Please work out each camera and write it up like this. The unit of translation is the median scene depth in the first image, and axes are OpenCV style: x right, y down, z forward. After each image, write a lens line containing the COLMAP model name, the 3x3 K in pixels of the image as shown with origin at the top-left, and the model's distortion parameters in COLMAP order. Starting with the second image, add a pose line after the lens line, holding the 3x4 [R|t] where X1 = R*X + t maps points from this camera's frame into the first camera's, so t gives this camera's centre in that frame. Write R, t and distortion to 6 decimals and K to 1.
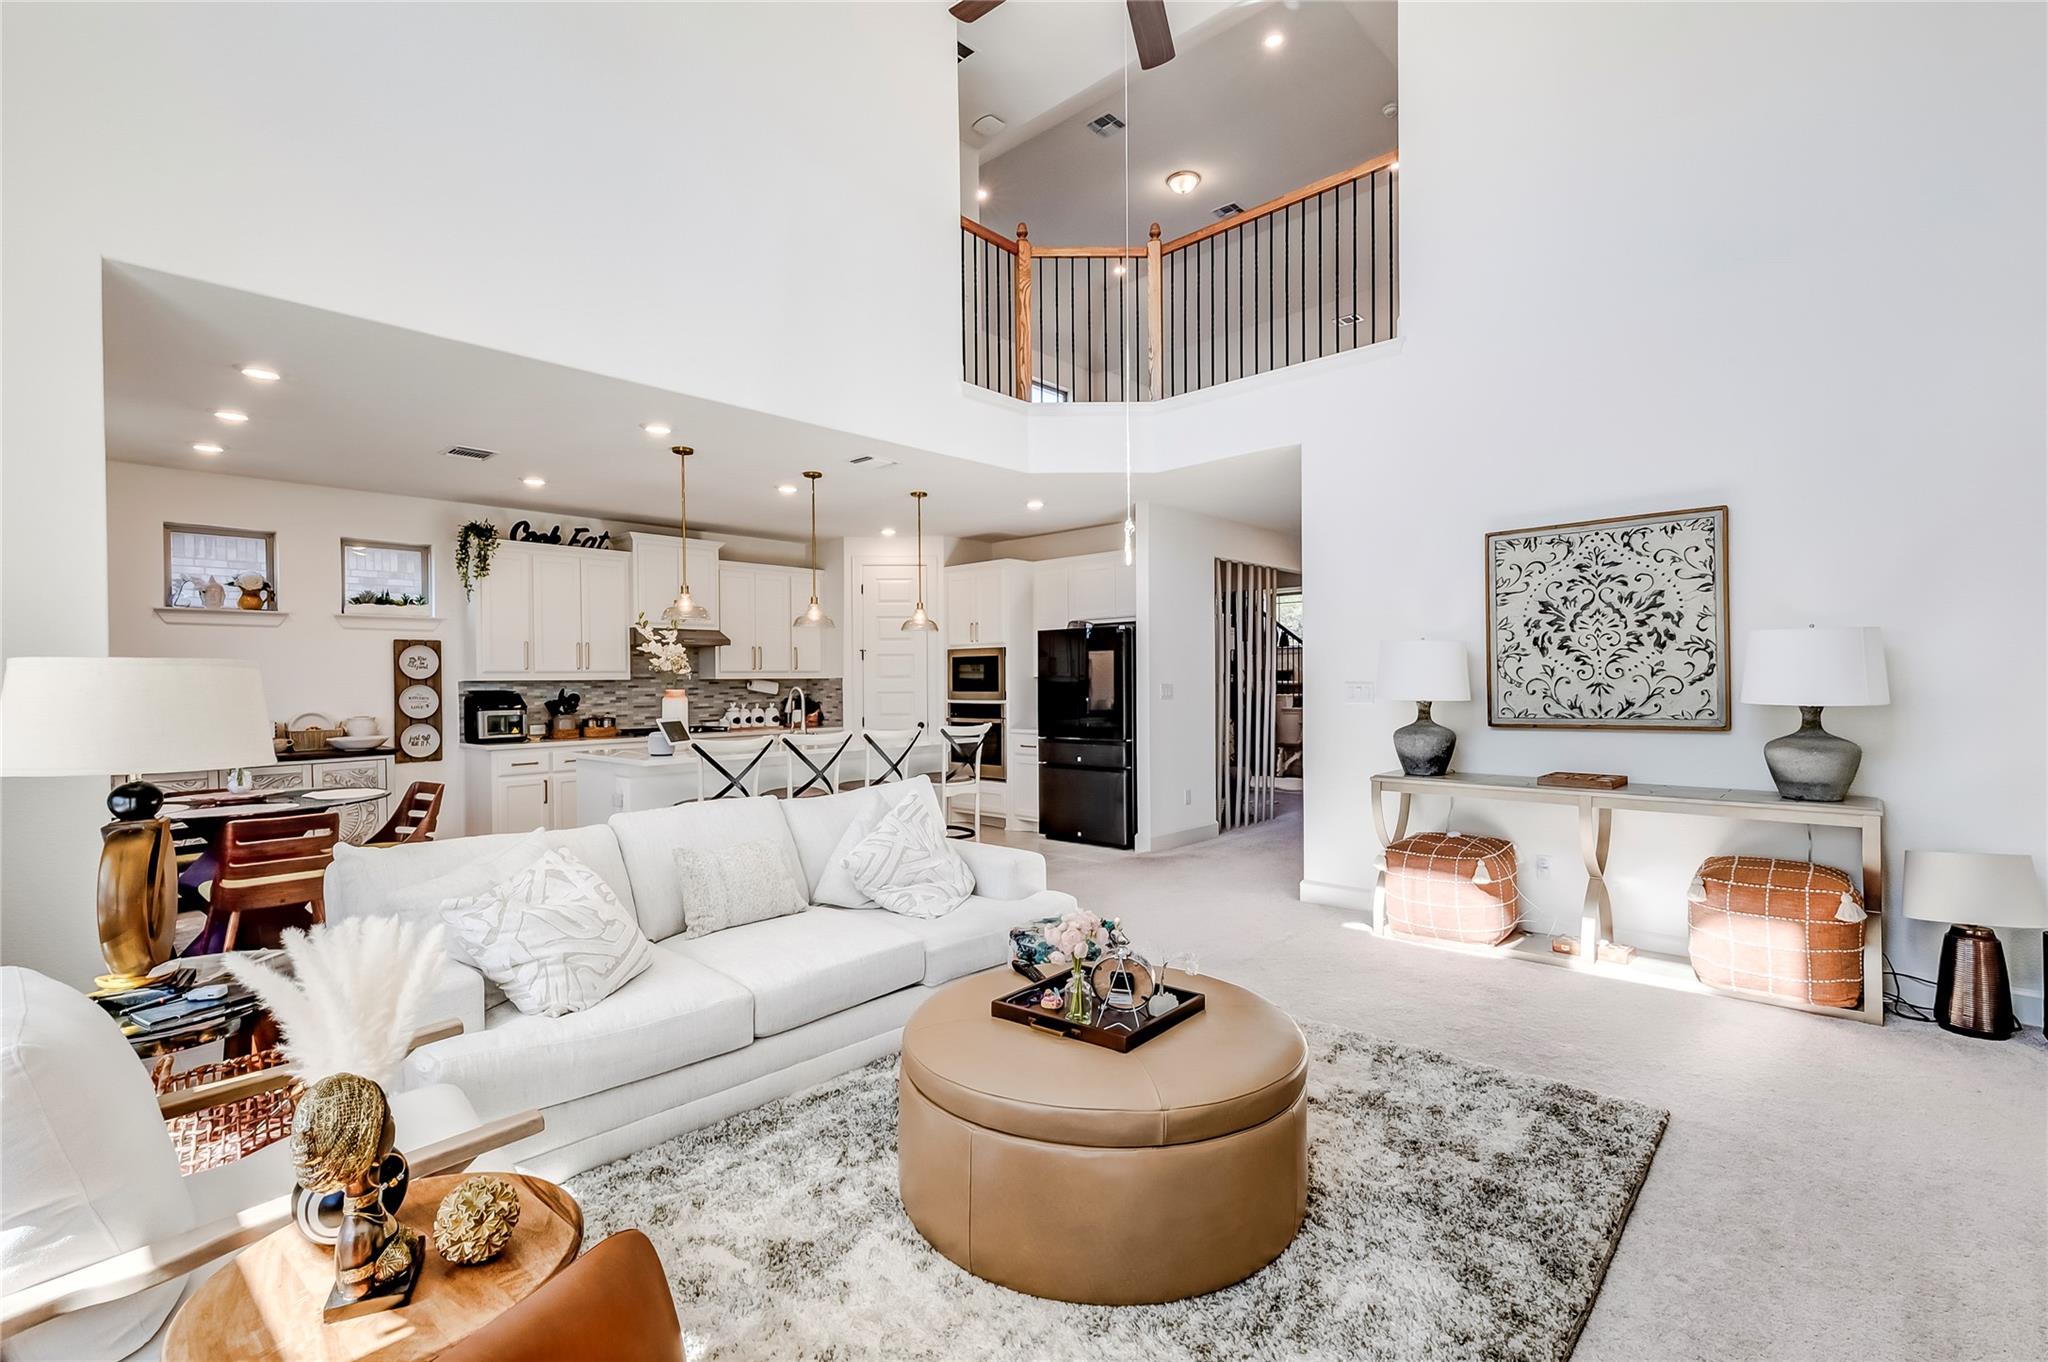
lens RADIAL K [[929.5, 0, 1028.9], [0, 929.5, 687.2], [0, 0, 1]] dist [0.002444, -0.001344]
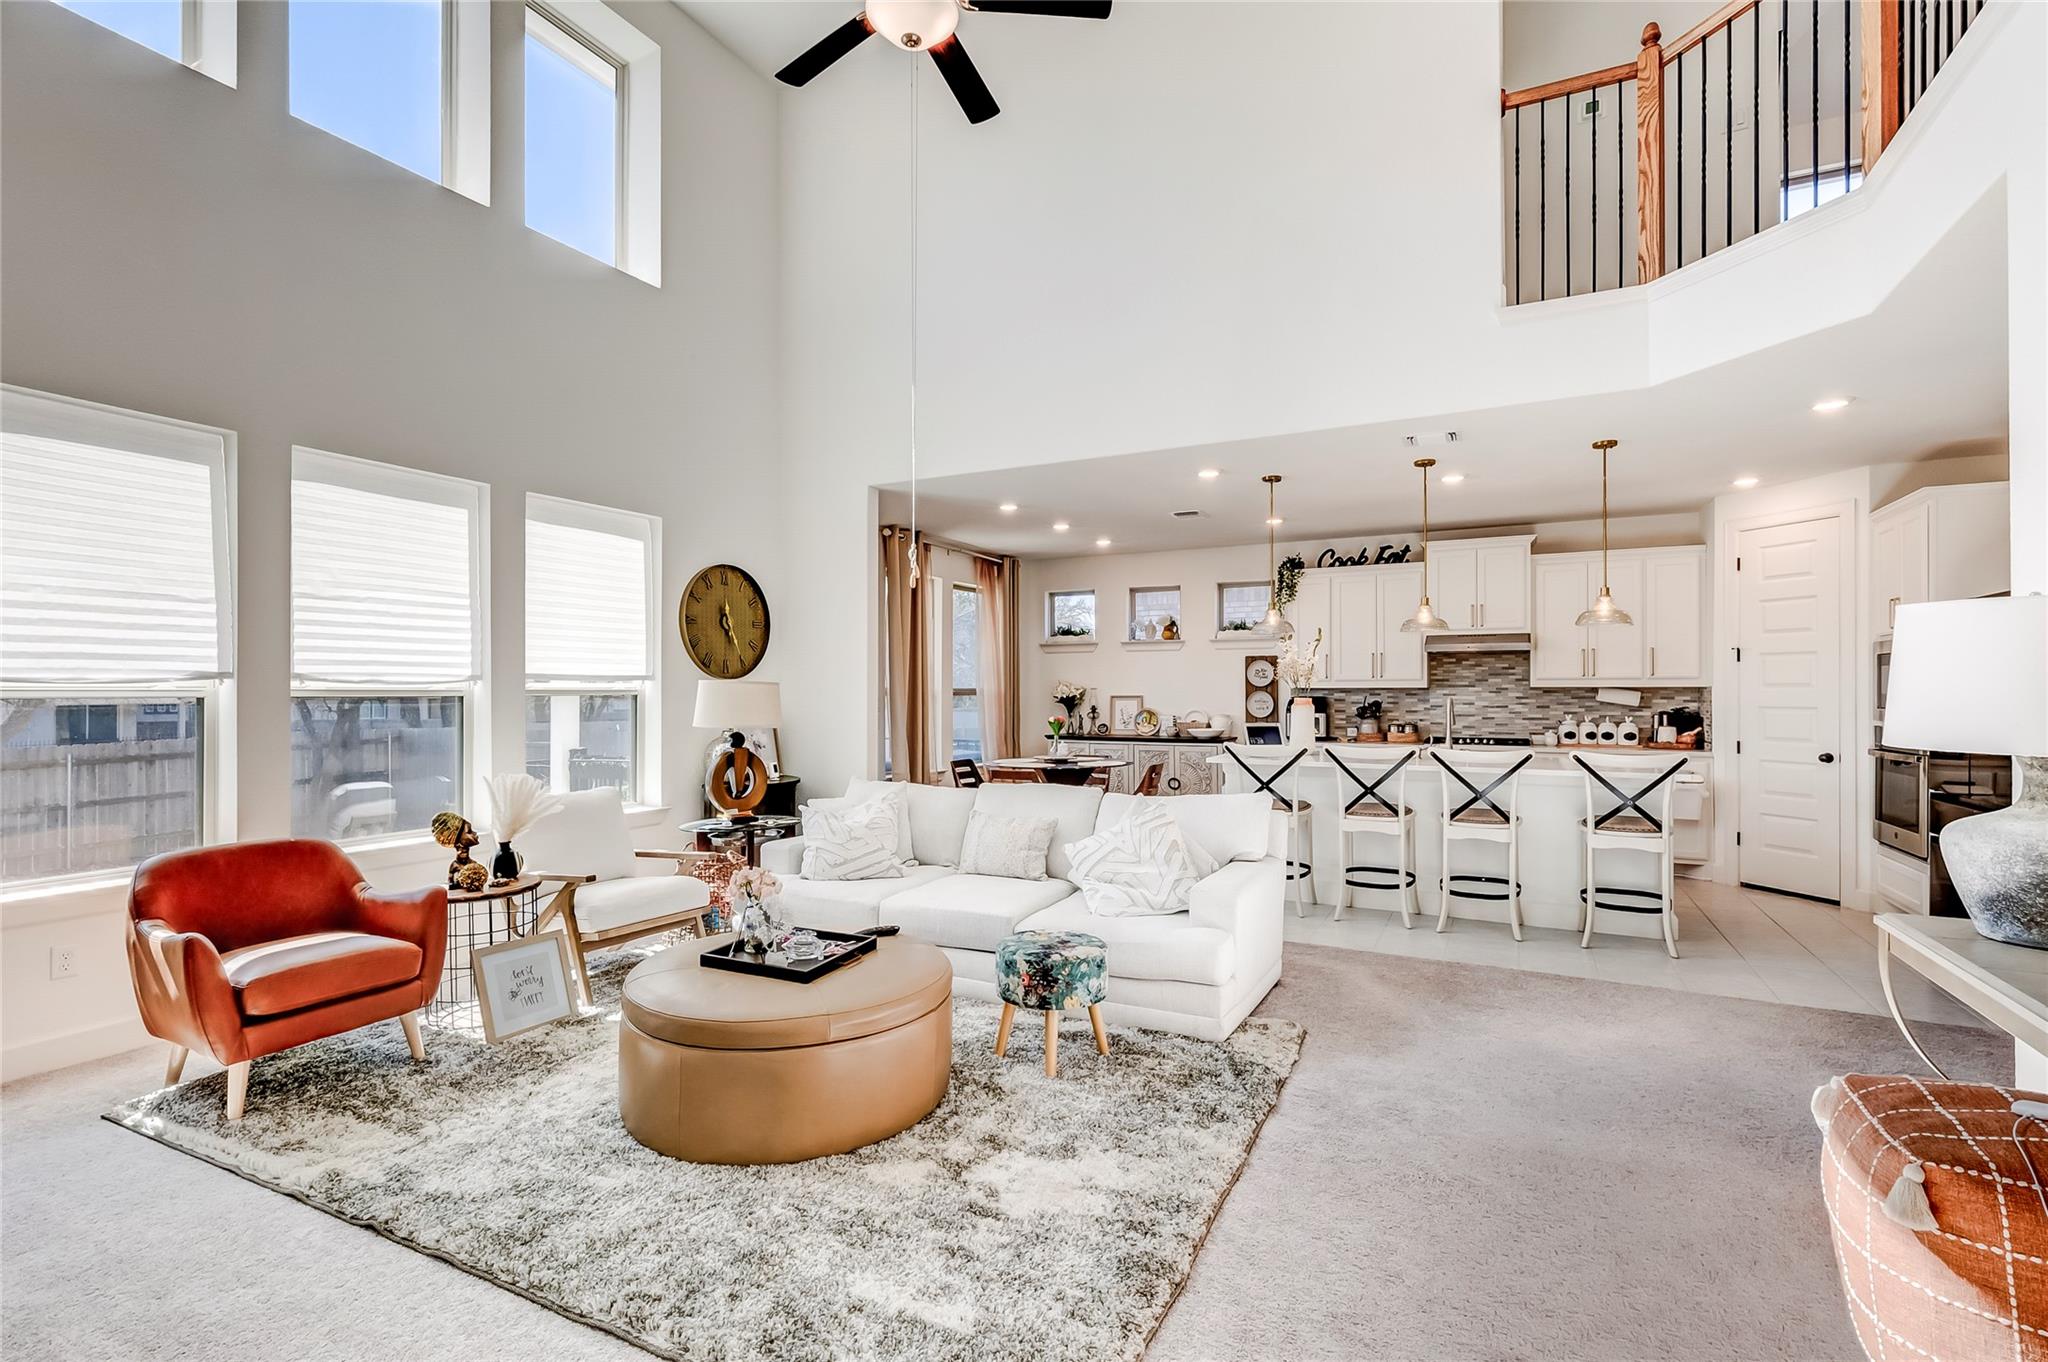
lens RADIAL K [[929.5, 0, 1015.0], [0, 929.5, 685.4], [0, 0, 1]] dist [0.002444, -0.001344]
pose [[0.258445, 0.002111, -0.966024, 0.454996], [-0.009802, 0.999952, -0.000437, -0.005997], [0.965976, 0.009582, 0.258453, 0.320387]]
